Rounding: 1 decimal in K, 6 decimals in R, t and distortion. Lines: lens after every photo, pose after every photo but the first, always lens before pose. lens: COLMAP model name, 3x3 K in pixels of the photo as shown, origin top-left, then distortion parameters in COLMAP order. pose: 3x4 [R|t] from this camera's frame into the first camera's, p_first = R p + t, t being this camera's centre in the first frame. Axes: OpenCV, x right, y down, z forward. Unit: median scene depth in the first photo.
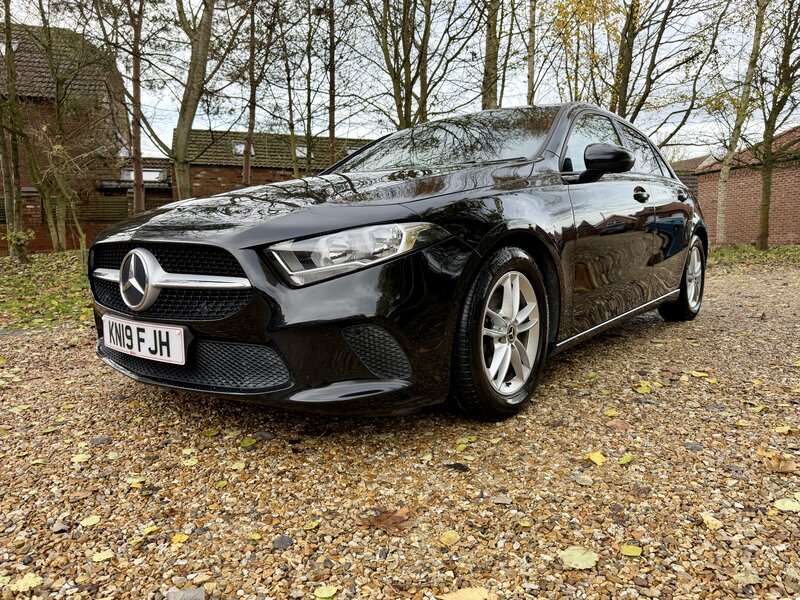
lens RADIAL K [[564.5, 0, 397.5], [0, 564.5, 304.7], [0, 0, 1]] dist [0.024797, -0.029835]
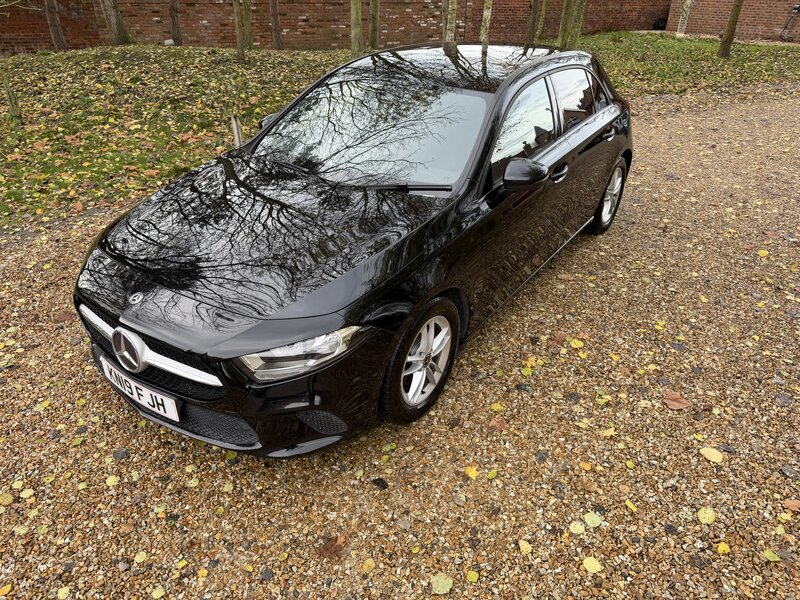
lens RADIAL K [[564.5, 0, 395.3], [0, 564.5, 301.8], [0, 0, 1]] dist [0.024797, -0.029835]
pose [[0.997491, -0.017303, 0.068643, 0.049443], [-0.011248, 0.918605, 0.395017, -0.682184], [-0.069891, -0.394798, 0.916106, -0.157663]]
